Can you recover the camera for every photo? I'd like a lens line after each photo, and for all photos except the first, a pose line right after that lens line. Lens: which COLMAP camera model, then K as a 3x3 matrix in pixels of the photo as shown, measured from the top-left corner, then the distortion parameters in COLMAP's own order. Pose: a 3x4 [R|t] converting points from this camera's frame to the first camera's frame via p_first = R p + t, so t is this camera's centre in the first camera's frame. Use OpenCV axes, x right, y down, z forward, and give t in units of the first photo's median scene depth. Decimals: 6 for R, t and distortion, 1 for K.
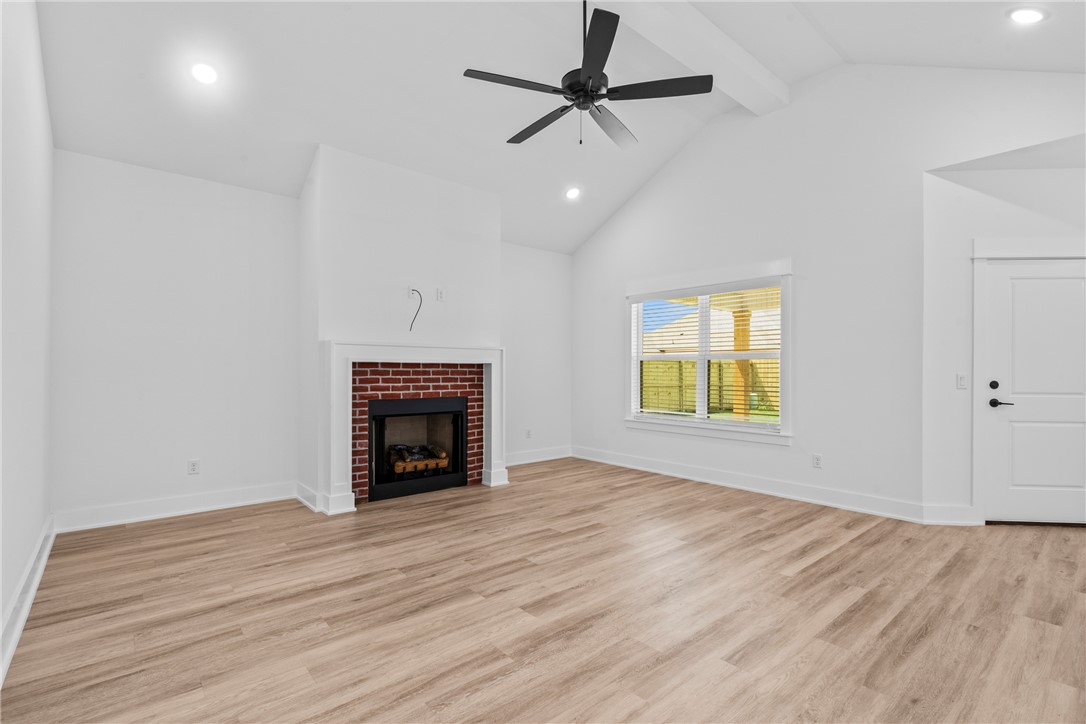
lens RADIAL K [[497.4, 0, 543.0], [0, 497.4, 362.0], [0, 0, 1]] dist [0.001288, 0.000343]
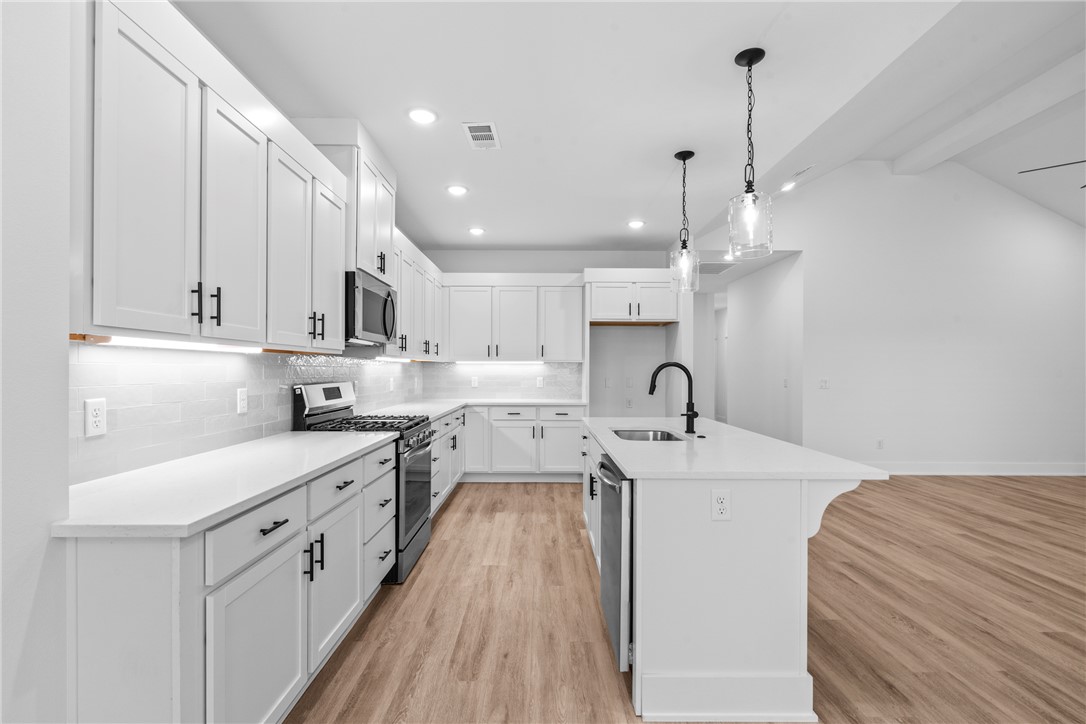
lens RADIAL K [[499.0, 0, 542.6], [0, 499.0, 367.8], [0, 0, 1]] dist [0.002074, 0.000649]
pose [[-0.650294, -0.010347, -0.759612, 1.989426], [0.007099, 0.999781, -0.019696, -0.009691], [0.759649, -0.018201, -0.650078, 0.709000]]
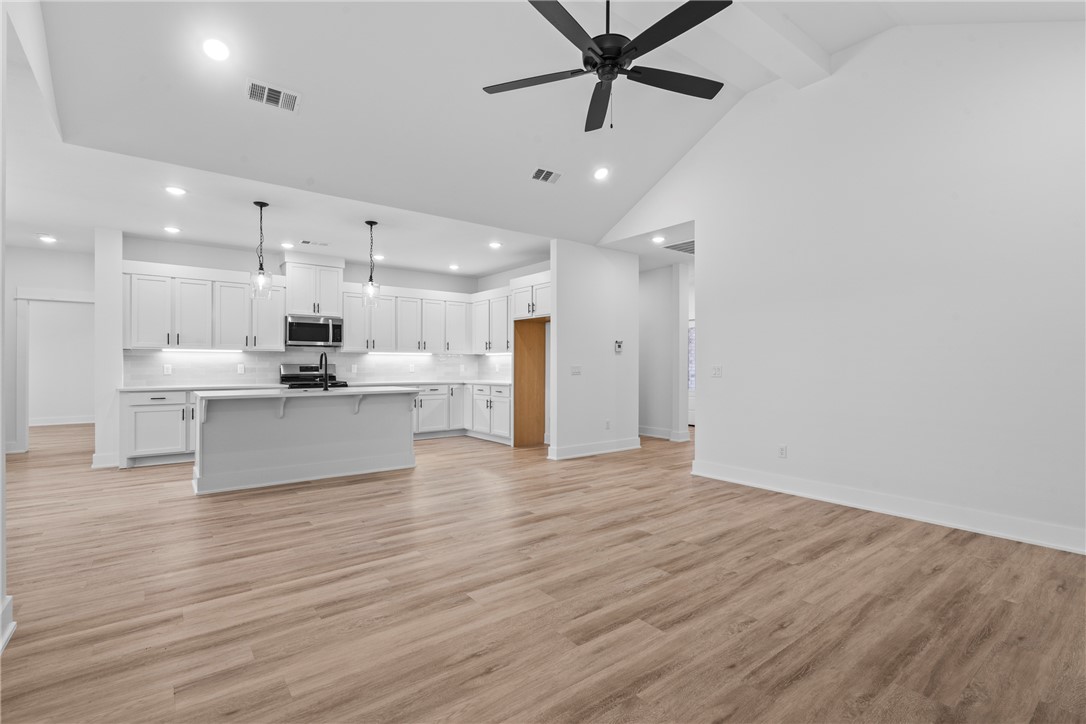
lens RADIAL K [[497.4, 0, 543.0], [0, 497.4, 362.0], [0, 0, 1]] dist [0.001288, 0.000343]
pose [[-0.998829, -0.006357, 0.047966, 0.164548], [-0.007491, 0.999695, -0.023514, 0.036675], [-0.047802, -0.023845, -0.998572, 2.034426]]
